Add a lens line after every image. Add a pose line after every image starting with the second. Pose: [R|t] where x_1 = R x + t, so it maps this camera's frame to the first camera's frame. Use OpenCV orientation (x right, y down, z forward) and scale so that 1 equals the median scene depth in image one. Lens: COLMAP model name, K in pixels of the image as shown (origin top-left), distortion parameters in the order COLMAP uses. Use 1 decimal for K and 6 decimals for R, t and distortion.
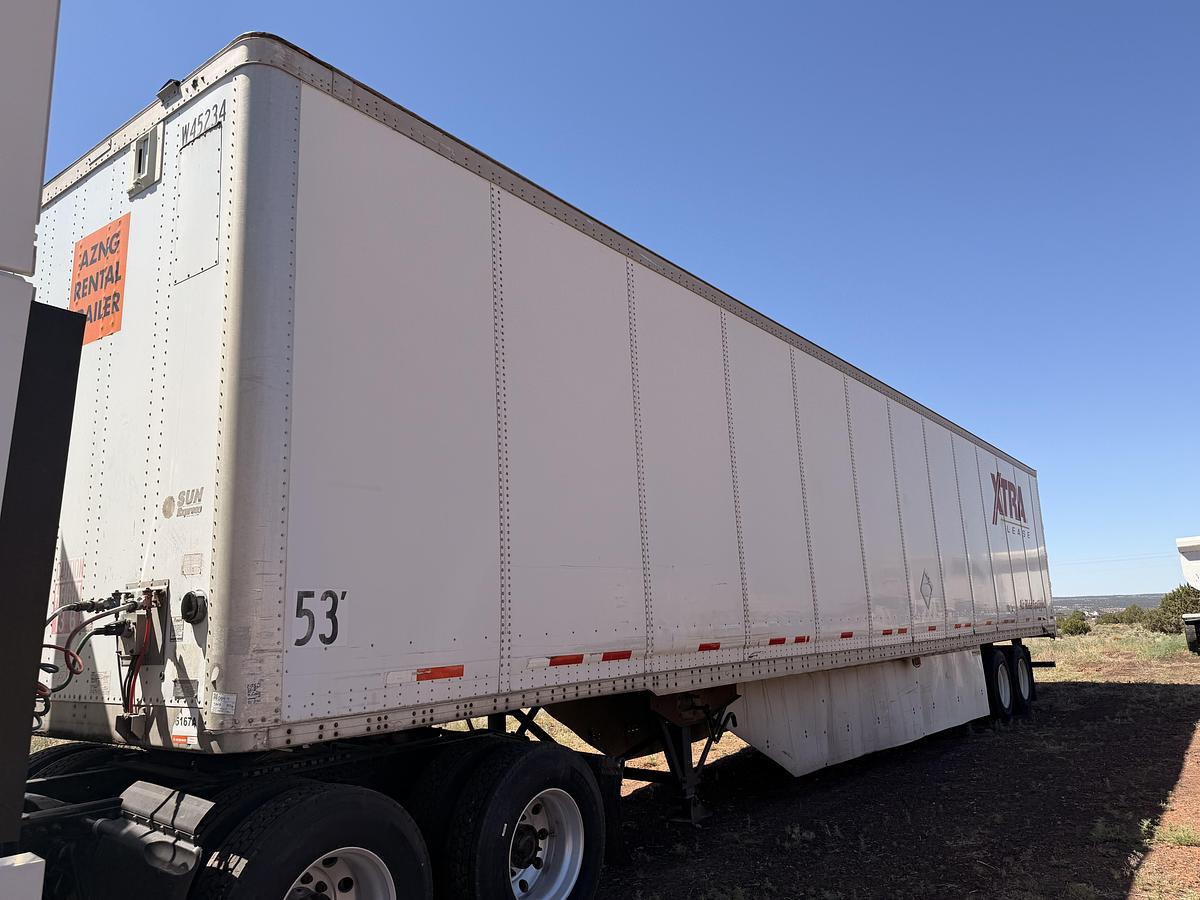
lens RADIAL K [[860.2, 0, 602.9], [0, 860.2, 441.2], [0, 0, 1]] dist [0.132102, -0.208410]
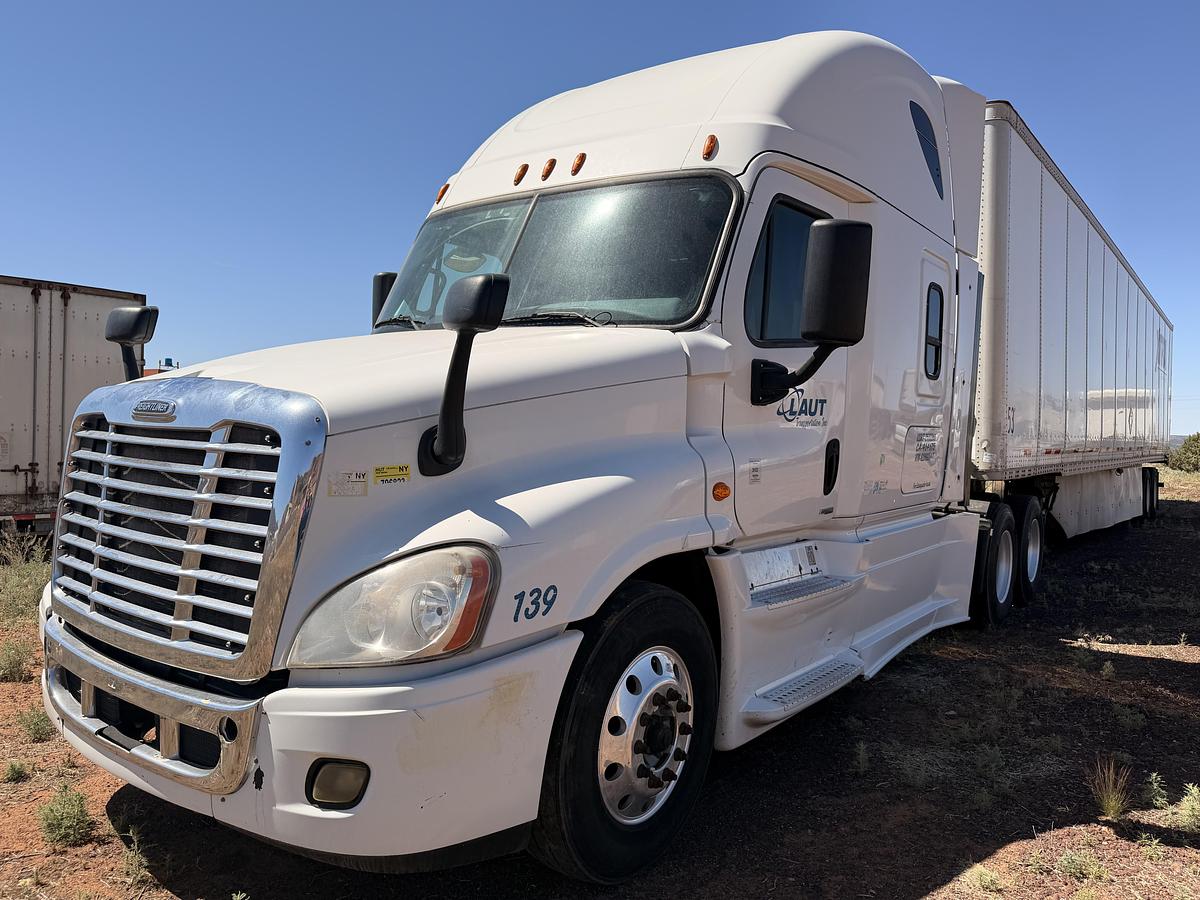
lens RADIAL K [[860.2, 0, 602.9], [0, 860.2, 441.2], [0, 0, 1]] dist [0.132102, -0.208410]
pose [[0.998573, 0.052435, -0.010146, -0.798045], [-0.049111, 0.976173, 0.211361, -0.082458], [0.020987, -0.210561, 0.977355, -0.633708]]
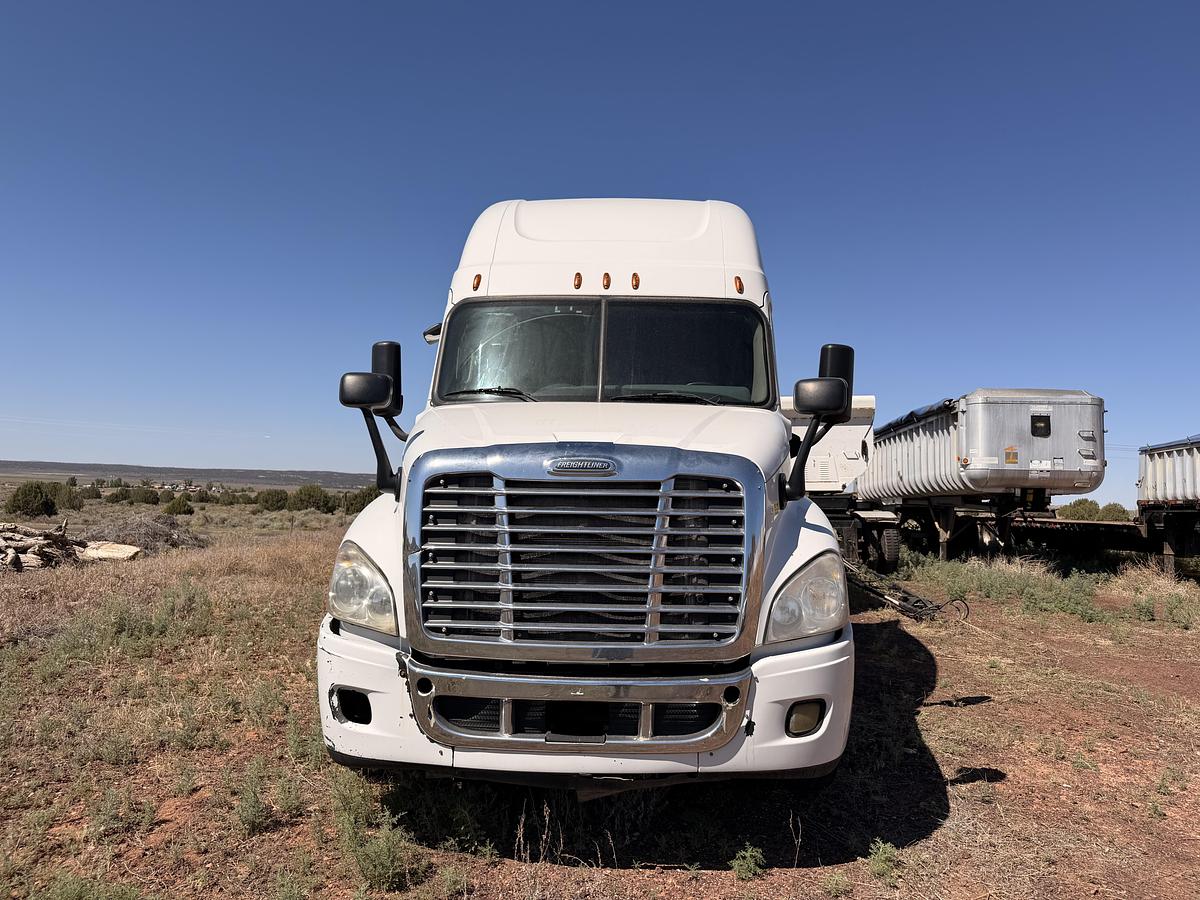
lens RADIAL K [[860.2, 0, 602.9], [0, 860.2, 441.2], [0, 0, 1]] dist [0.132102, -0.208410]
pose [[0.811646, 0.056218, 0.581438, -1.417681], [-0.127653, 0.988371, 0.082630, -0.052963], [-0.570031, -0.141289, 0.809384, -0.651705]]
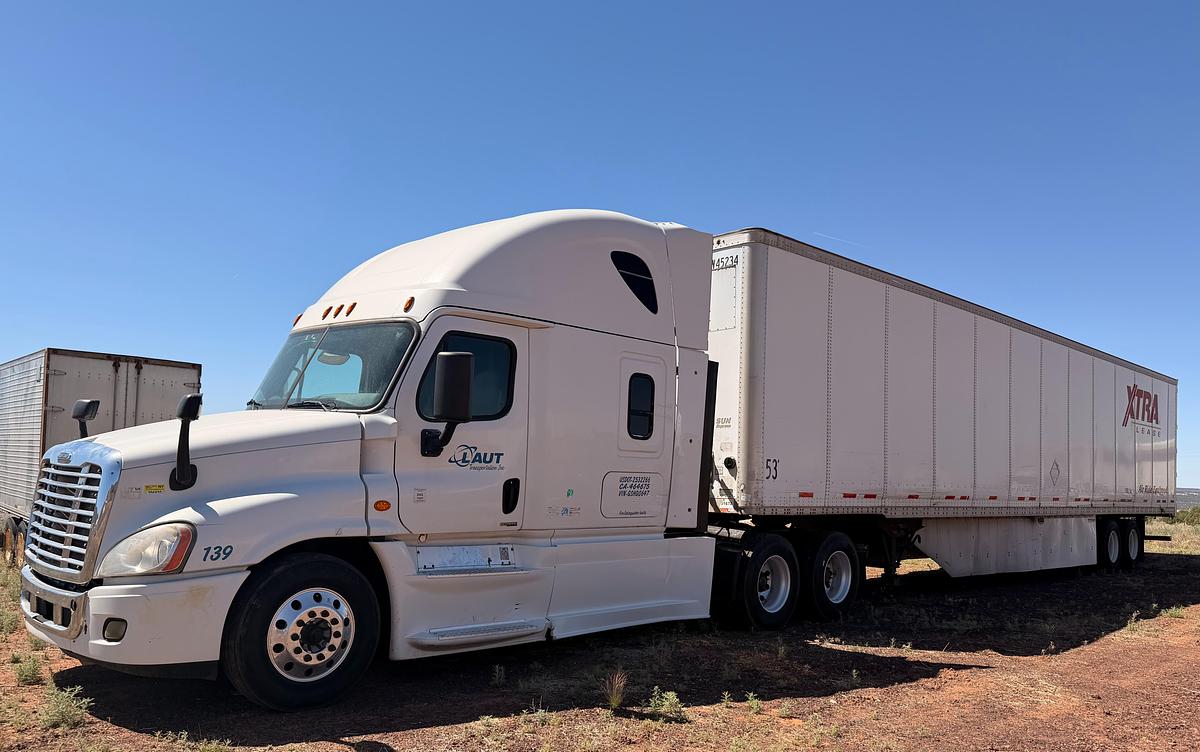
lens RADIAL K [[895.9, 0, 597.5], [0, 895.9, 443.1], [0, 0, 1]] dist [0.116851, -0.189766]
pose [[0.986929, 0.056698, -0.150852, -0.283711], [-0.031479, 0.985860, 0.164587, -0.192858], [0.158051, -0.157687, 0.974759, -1.082692]]
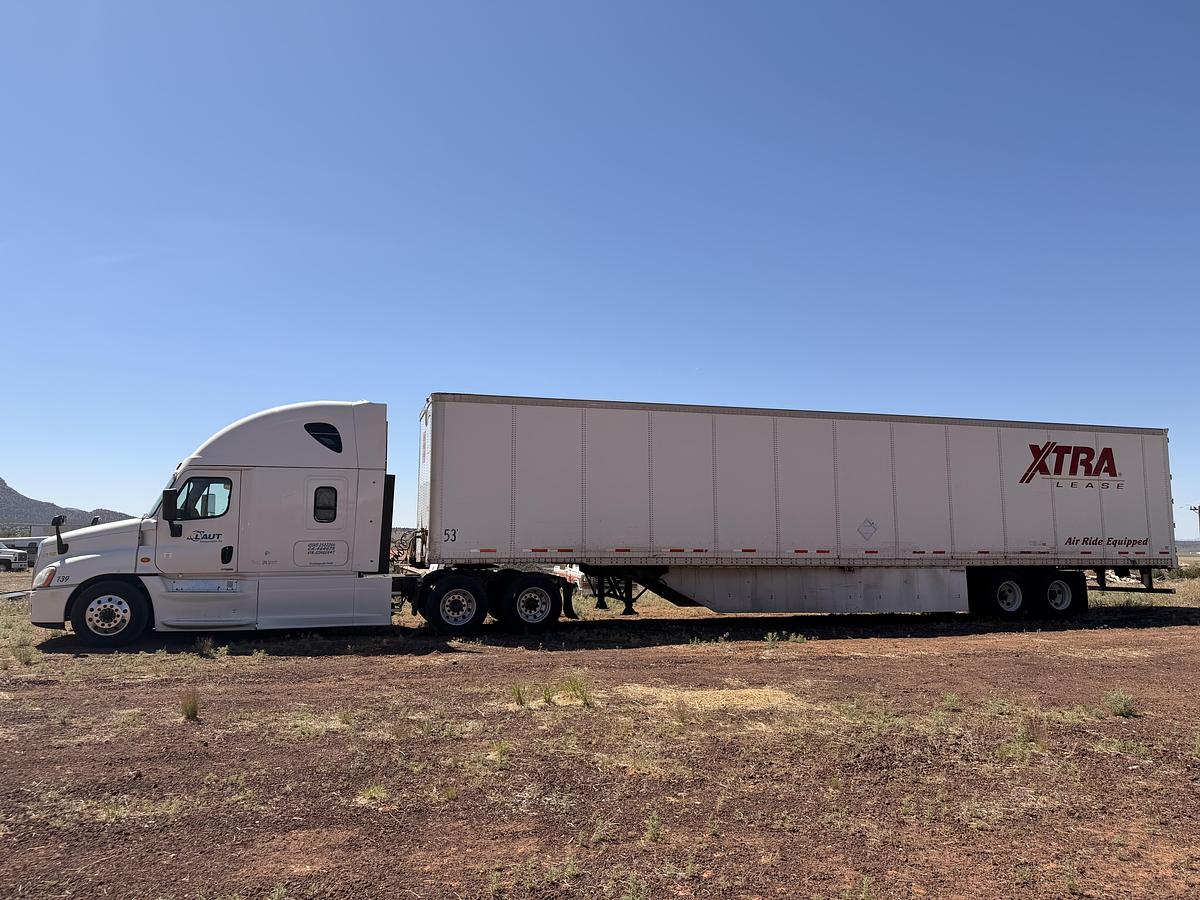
lens RADIAL K [[860.2, 0, 602.9], [0, 860.2, 441.2], [0, 0, 1]] dist [0.132102, -0.208410]
pose [[0.810592, -0.035851, -0.584512, 1.785352], [0.088941, 0.994082, 0.062369, -0.292595], [0.578817, -0.102543, 0.808984, -1.251833]]
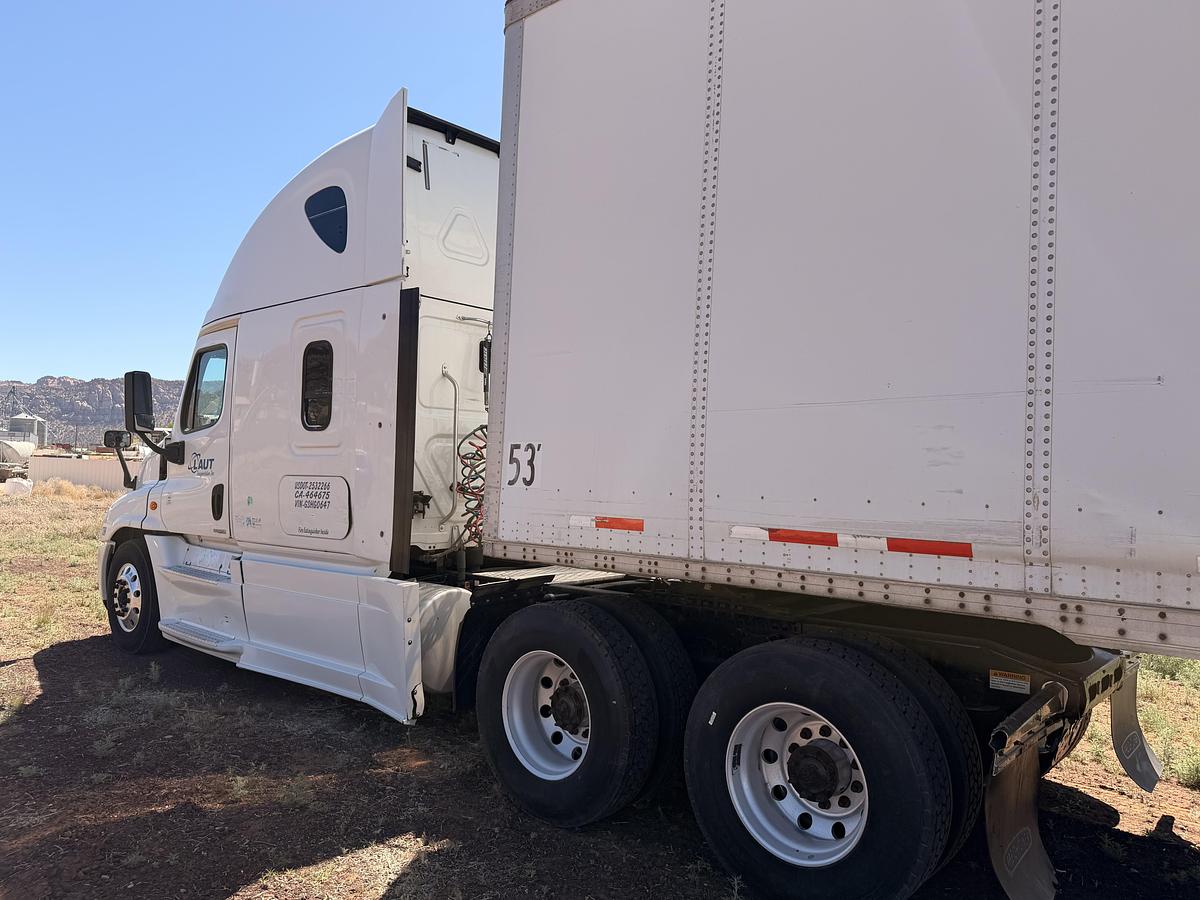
lens RADIAL K [[860.2, 0, 602.9], [0, 860.2, 441.2], [0, 0, 1]] dist [0.132102, -0.208410]
pose [[-0.096115, -0.006792, -0.995347, 0.577319], [0.183254, 0.982763, -0.024402, 0.142636], [0.978356, -0.184747, -0.093214, 0.799167]]
